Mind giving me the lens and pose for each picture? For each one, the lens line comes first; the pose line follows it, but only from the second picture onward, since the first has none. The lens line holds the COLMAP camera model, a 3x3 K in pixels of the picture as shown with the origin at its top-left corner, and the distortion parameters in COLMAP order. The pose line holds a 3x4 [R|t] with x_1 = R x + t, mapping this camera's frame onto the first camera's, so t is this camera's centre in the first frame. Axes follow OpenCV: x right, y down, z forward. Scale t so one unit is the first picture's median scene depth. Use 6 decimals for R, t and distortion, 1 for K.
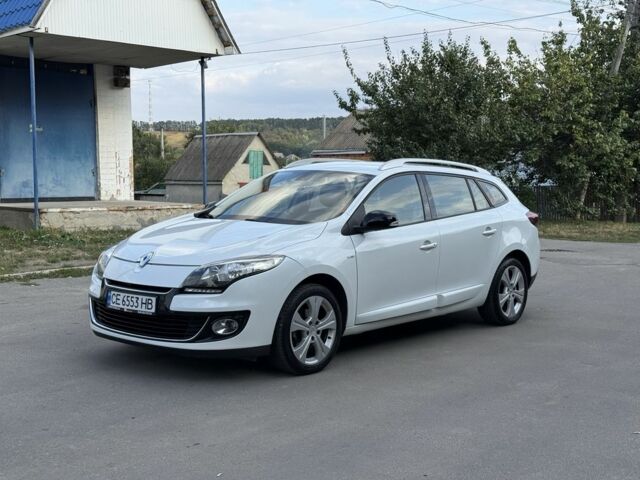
lens RADIAL K [[900.0, 0, 320.0], [0, 900.0, 240.0], [0, 0, 1]] dist [0.190888, -0.380657]
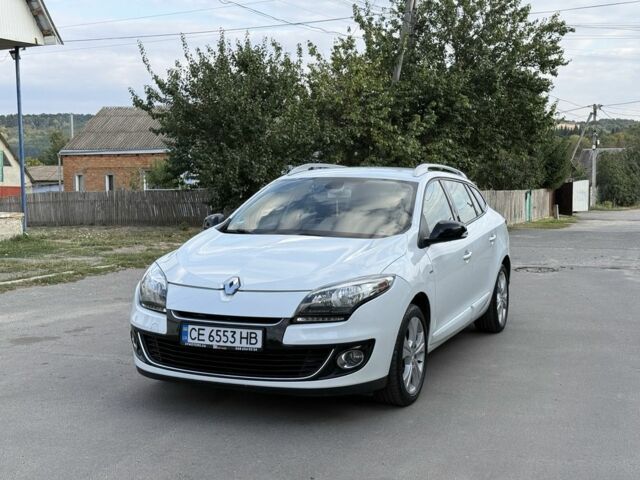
lens RADIAL K [[900.0, 0, 320.0], [0, 900.0, 240.0], [0, 0, 1]] dist [0.190888, -0.380657]
pose [[0.948500, -0.033261, 0.315025, -0.139400], [0.033195, 0.999433, 0.005576, -0.008661], [-0.315032, 0.005168, 0.949067, 0.061646]]
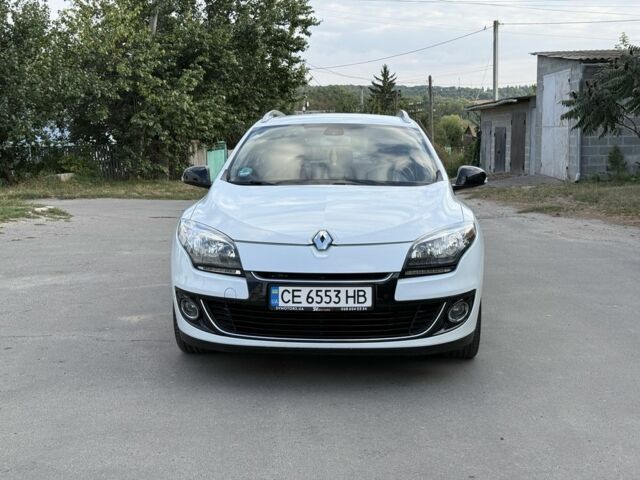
lens RADIAL K [[900.0, 0, 320.0], [0, 900.0, 240.0], [0, 0, 1]] dist [0.190888, -0.380657]
pose [[0.784669, -0.085560, 0.613982, -0.242130], [0.059350, 0.996249, 0.062980, -0.009809], [-0.617067, -0.012979, 0.786803, 0.148731]]
